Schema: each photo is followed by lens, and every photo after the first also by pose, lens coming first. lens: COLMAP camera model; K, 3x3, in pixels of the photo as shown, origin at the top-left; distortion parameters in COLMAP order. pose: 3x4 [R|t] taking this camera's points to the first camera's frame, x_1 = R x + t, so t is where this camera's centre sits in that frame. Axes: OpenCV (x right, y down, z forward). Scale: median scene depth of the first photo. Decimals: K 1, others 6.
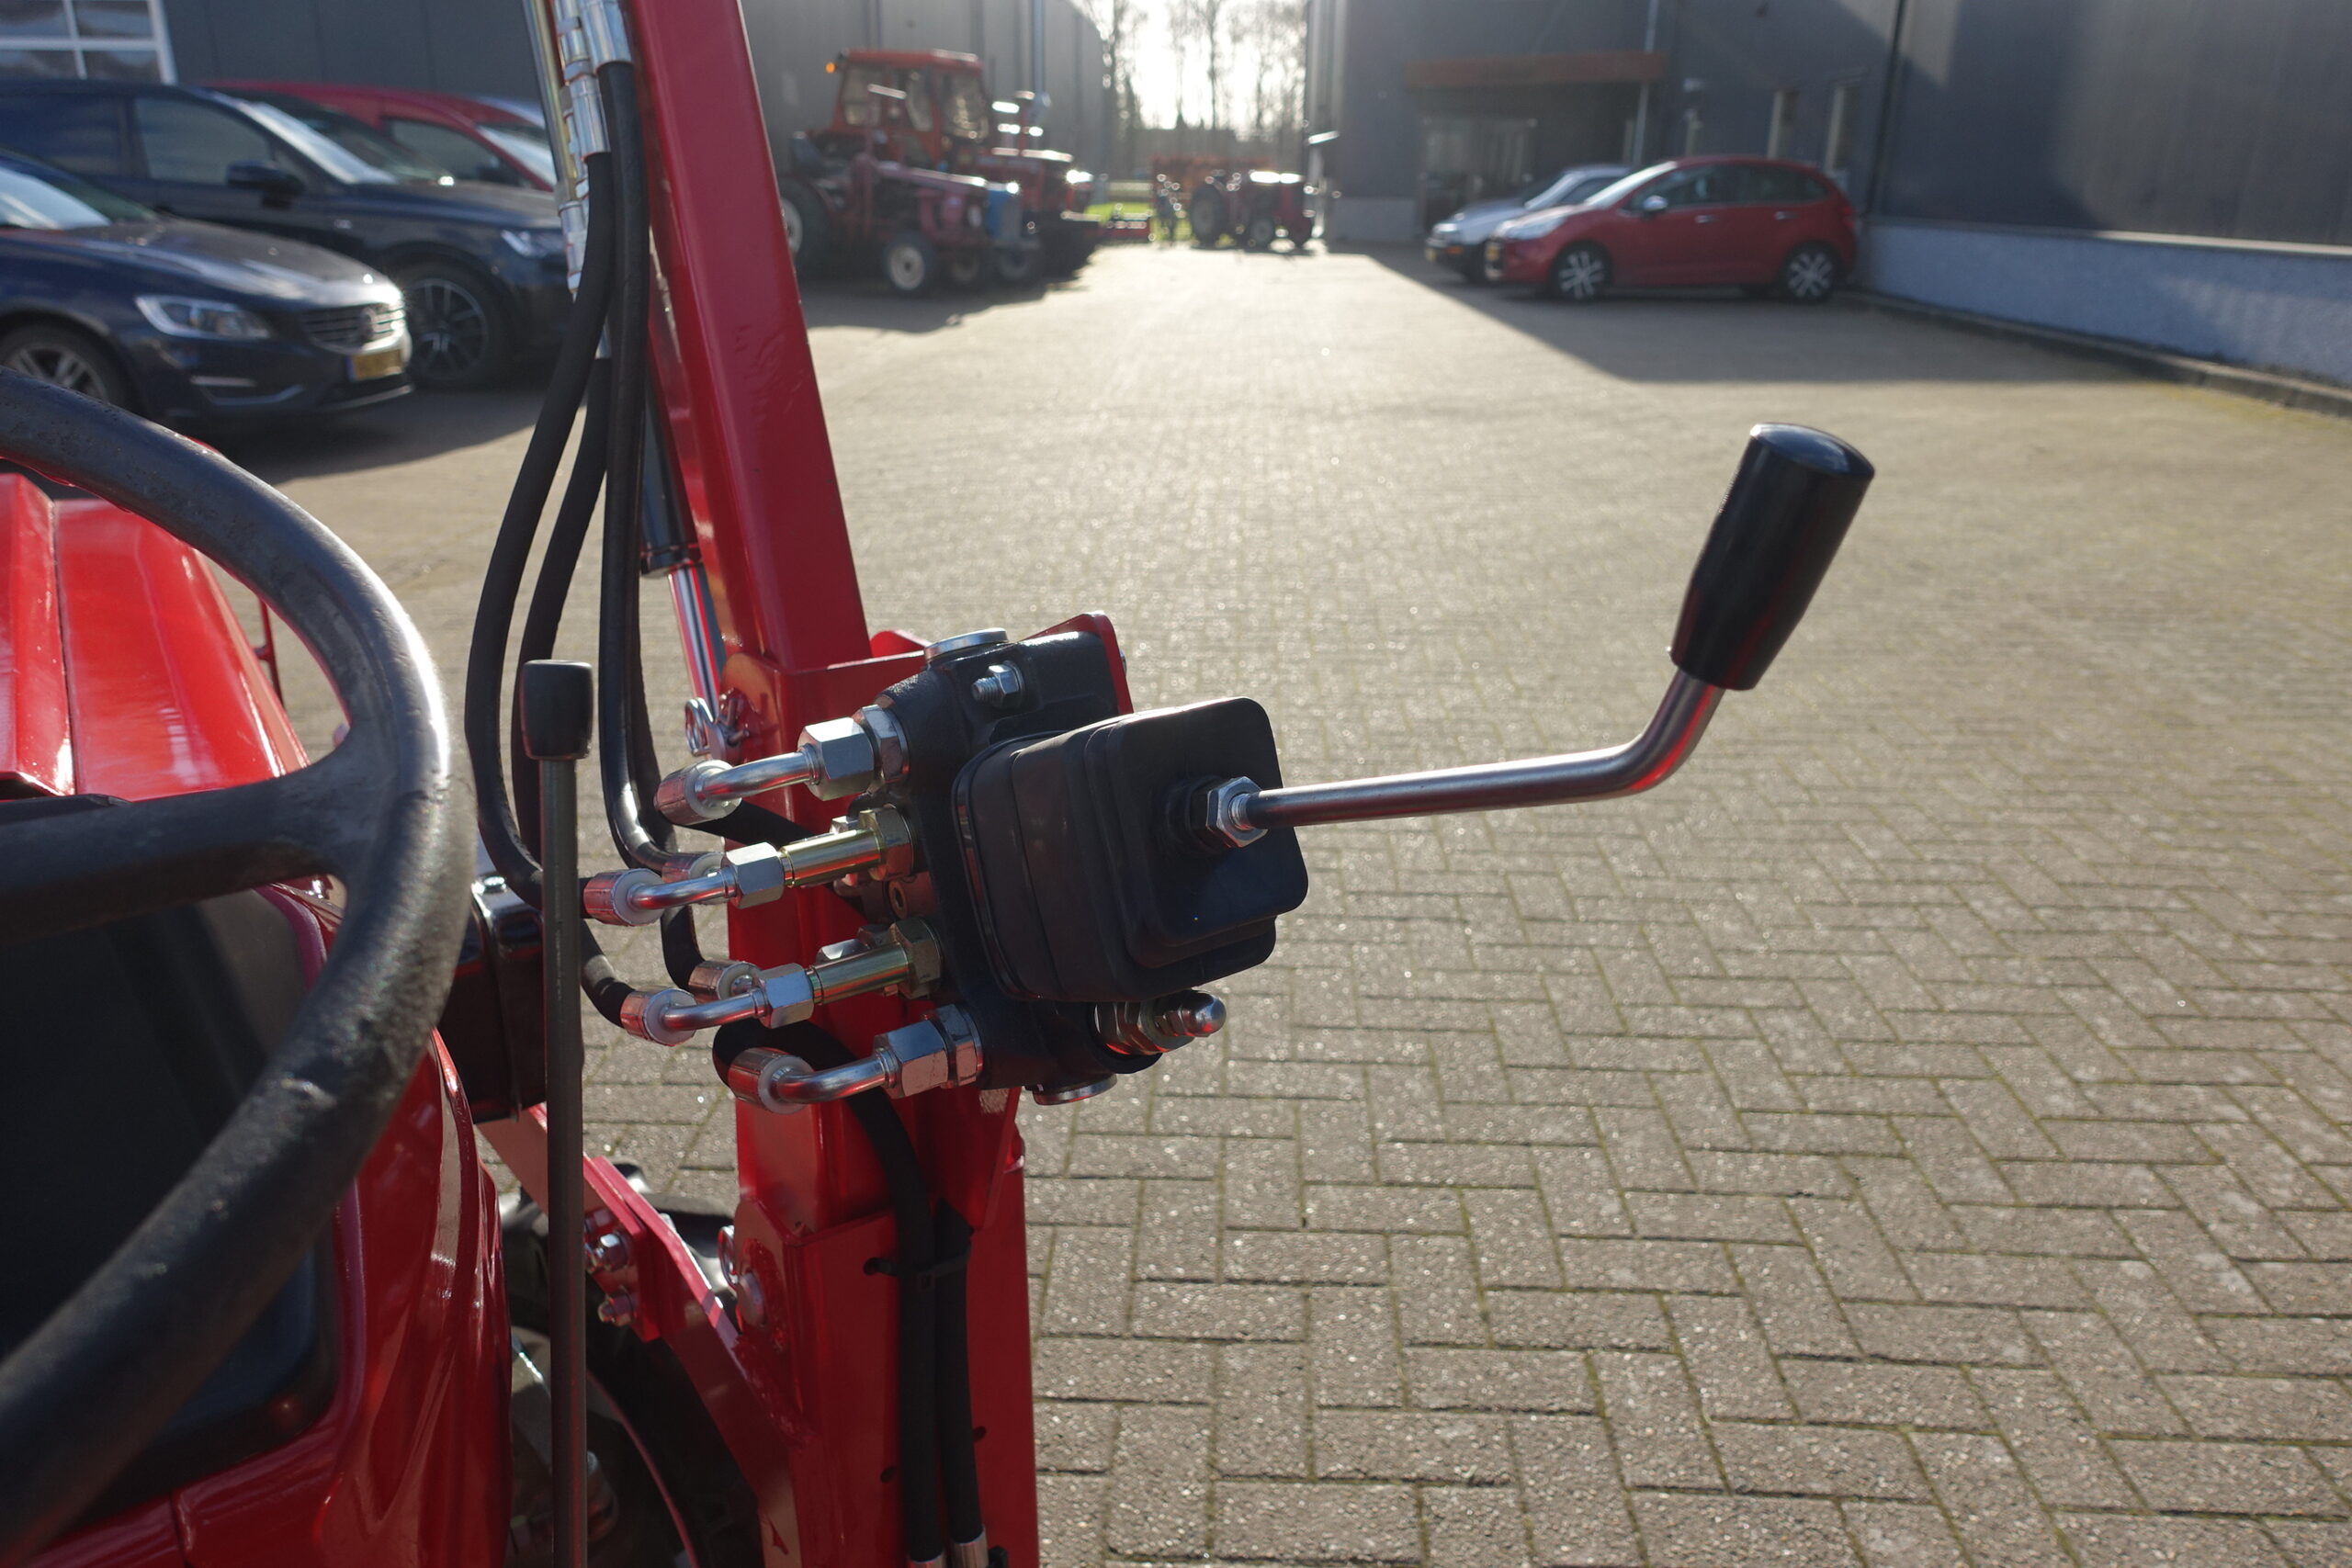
lens RADIAL K [[1616.2, 0, 1170.8], [0, 1616.2, 780.5], [0, 0, 1]] dist [-0.001811, -0.002622]
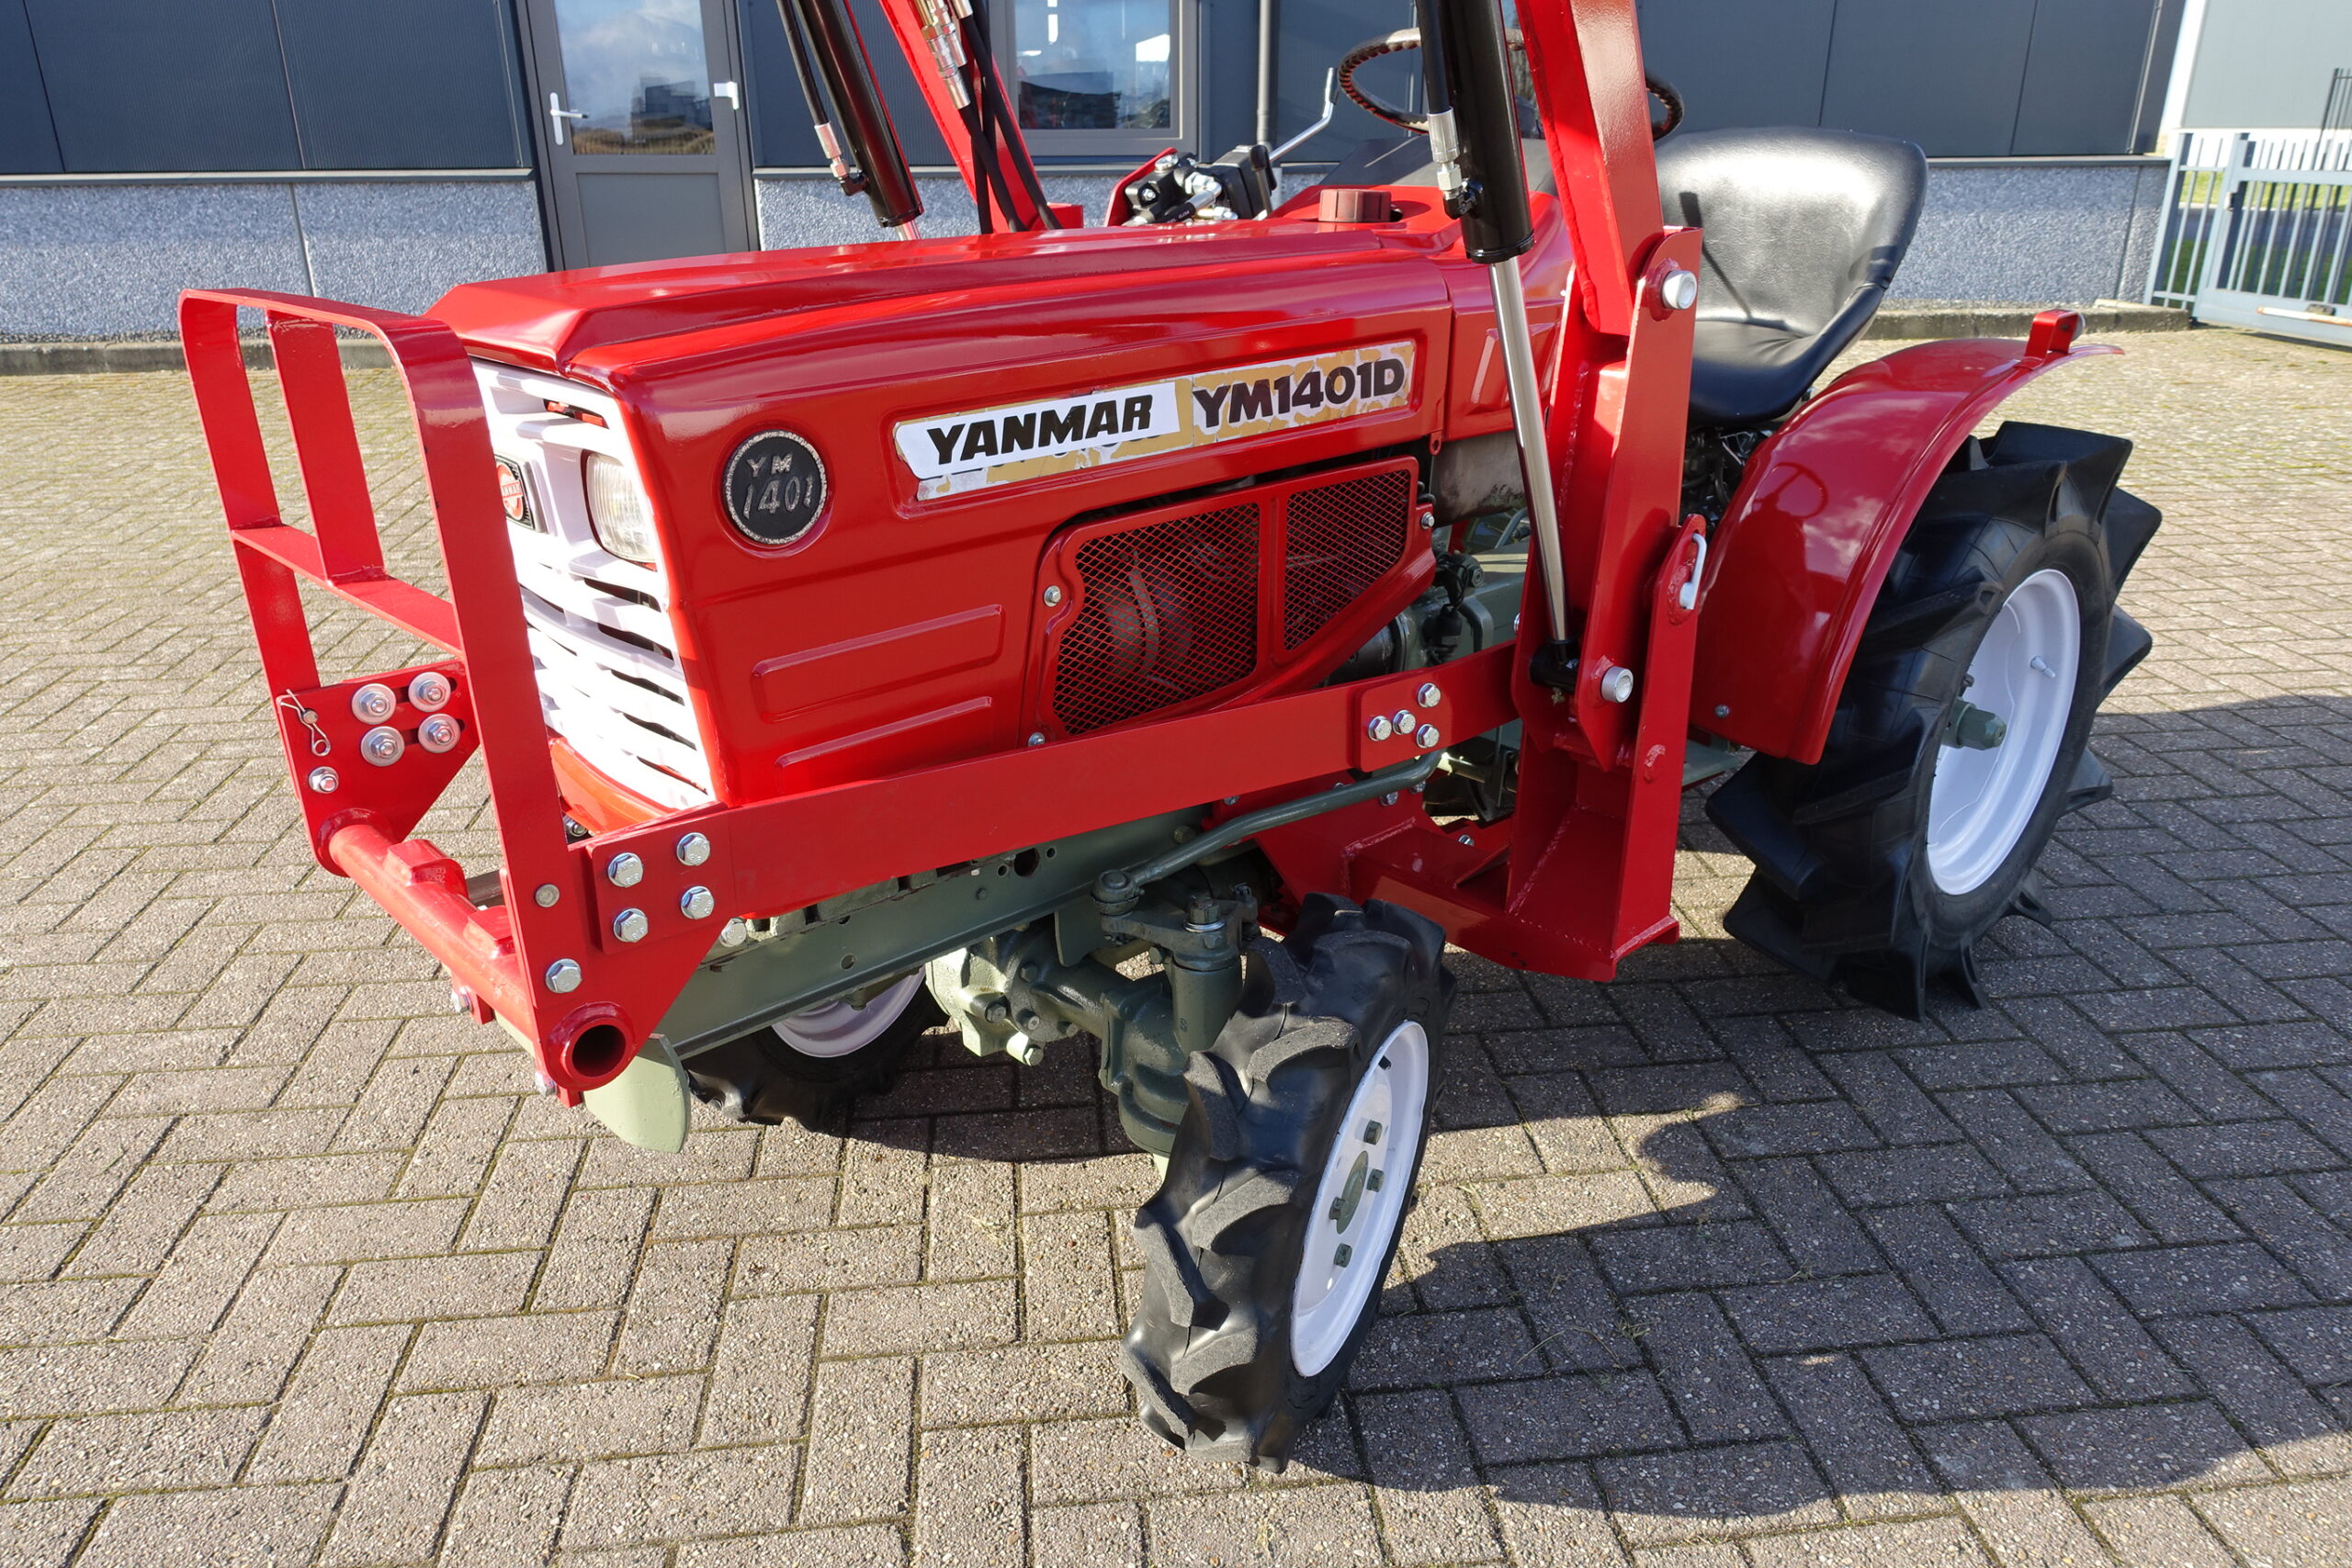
lens RADIAL K [[1608.9, 0, 1167.1], [0, 1608.9, 783.7], [0, 0, 1]] dist [0.002088, -0.002525]
pose [[-0.145590, -0.387104, 0.910469, -0.228627], [0.348509, 0.841219, 0.413390, -0.023784], [-0.925929, 0.377492, 0.012437, 0.085866]]
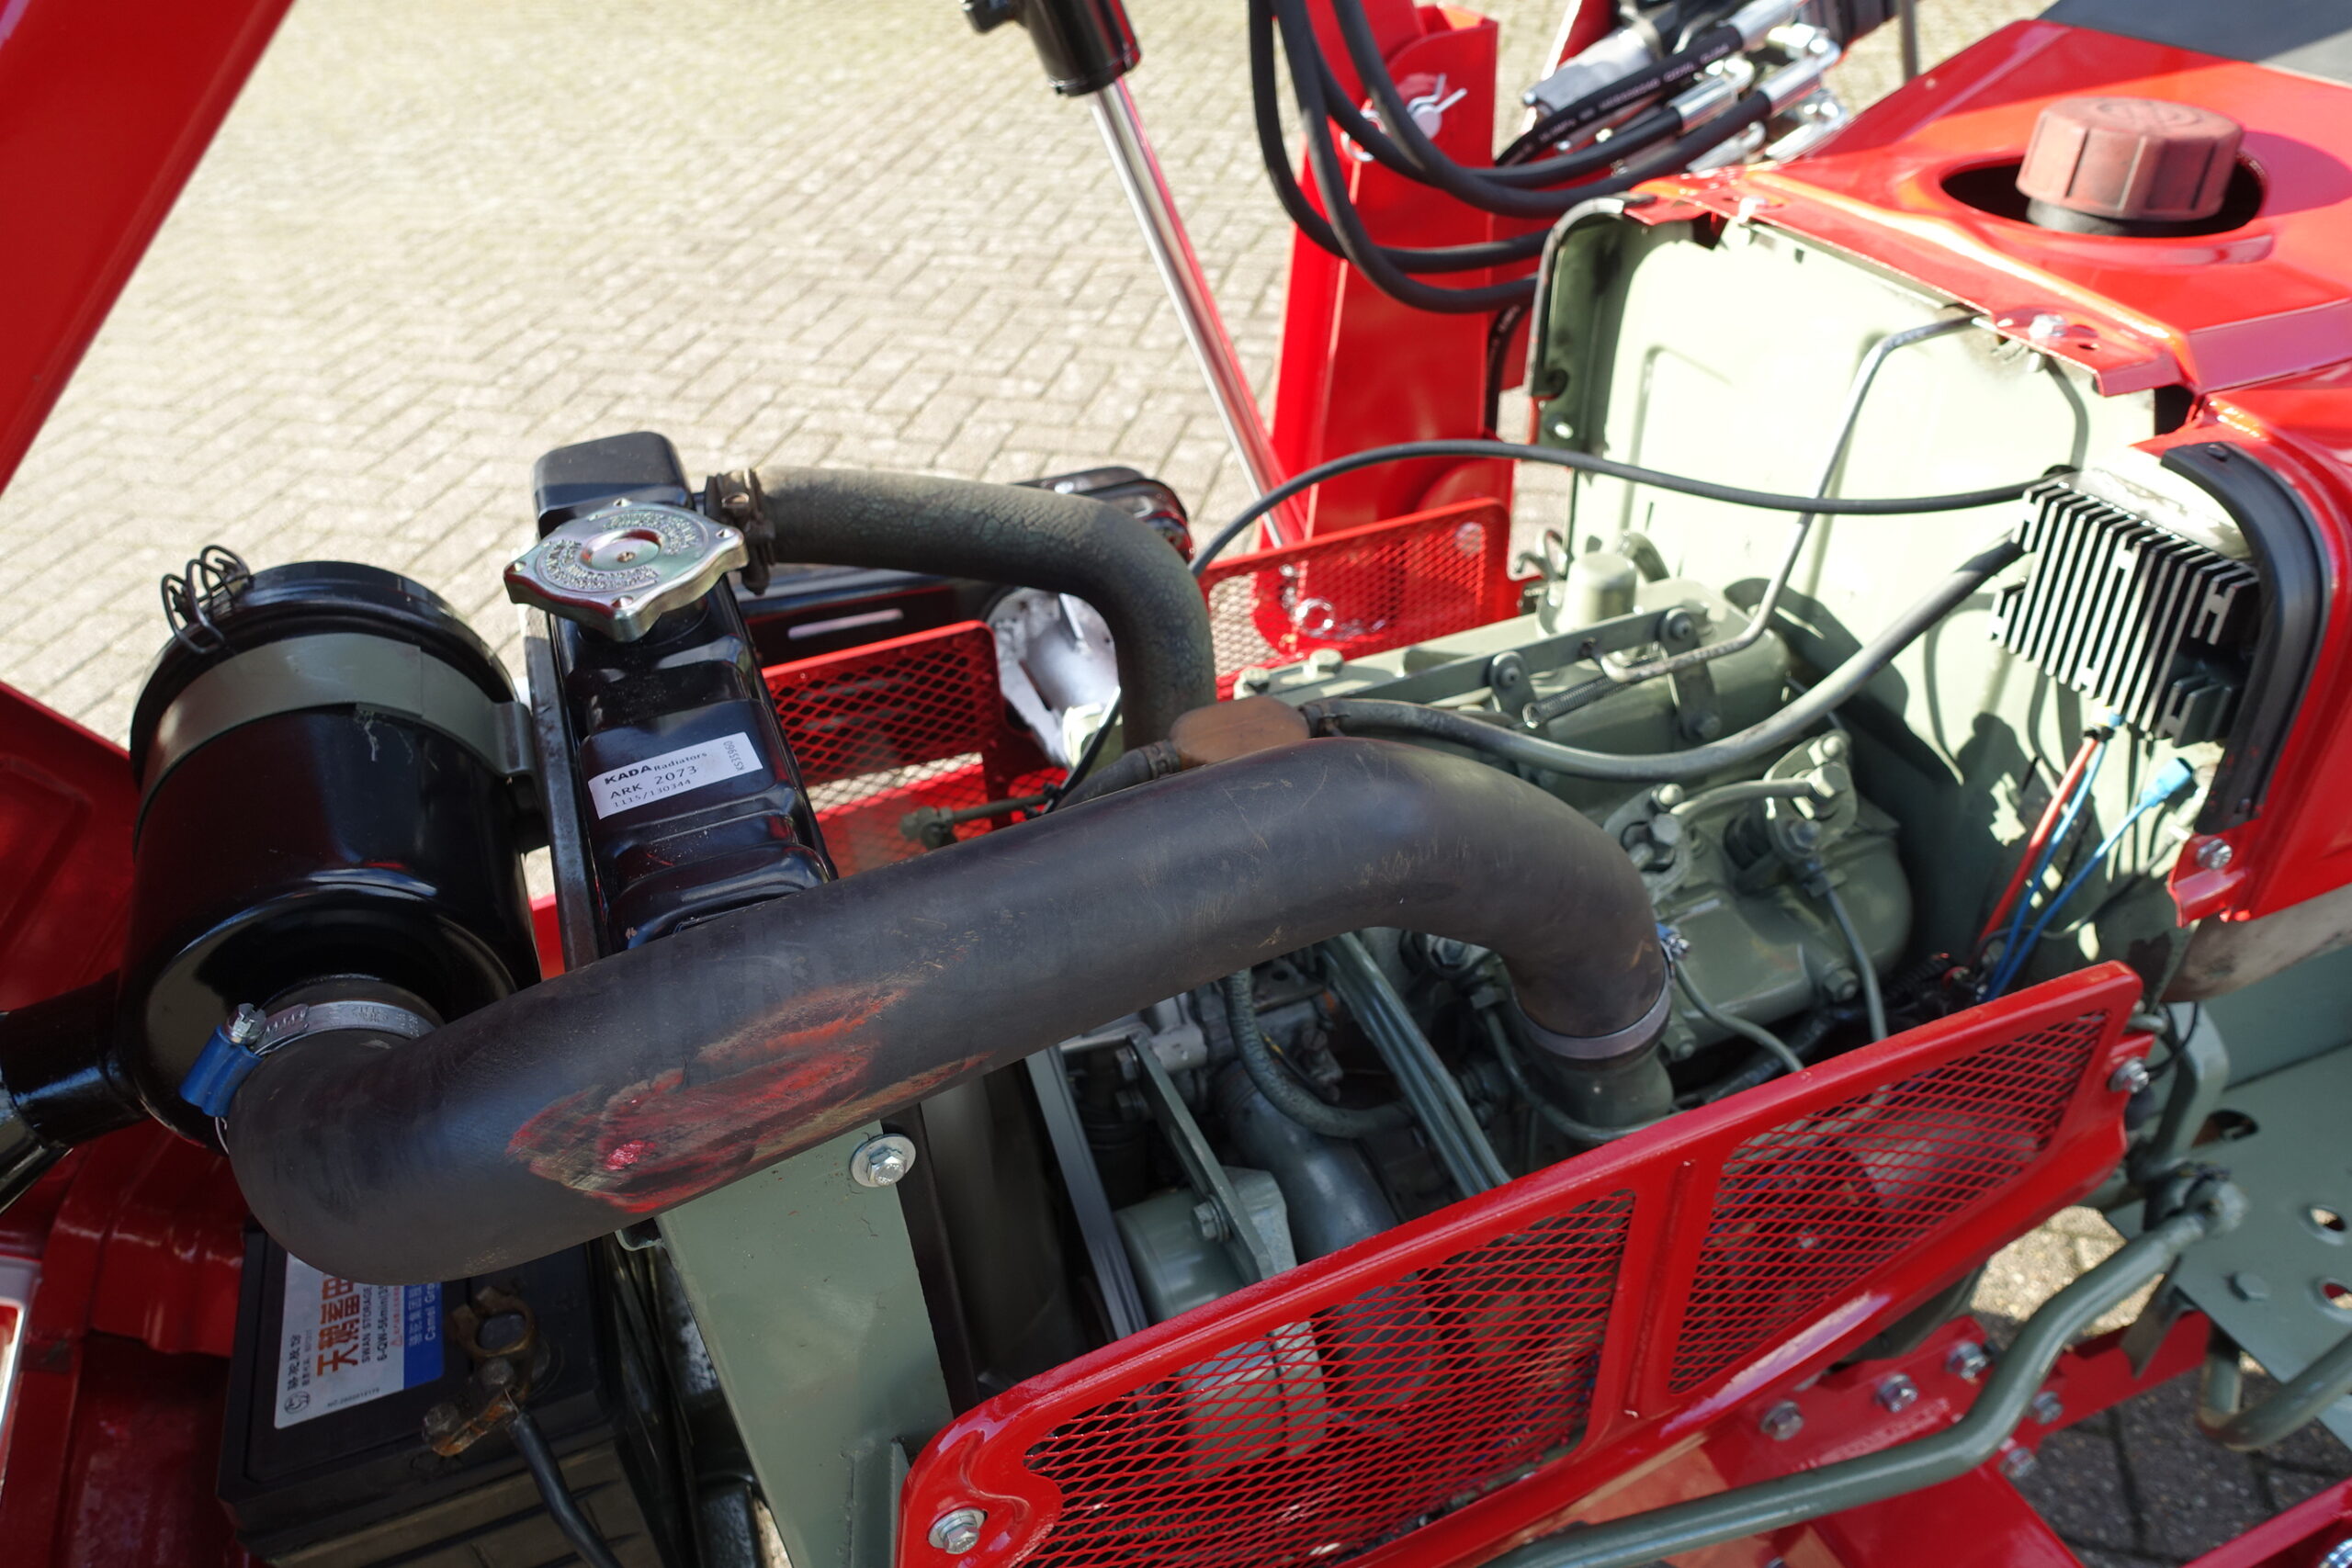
lens RADIAL K [[1605.3, 0, 1185.1], [0, 1605.3, 787.4], [0, 0, 1]] dist [-0.008247, 0.000371]
pose [[0.197608, -0.600202, 0.775054, -0.121735], [0.377230, 0.776318, 0.505003, -0.025156], [-0.904792, 0.192580, 0.379821, 0.060440]]
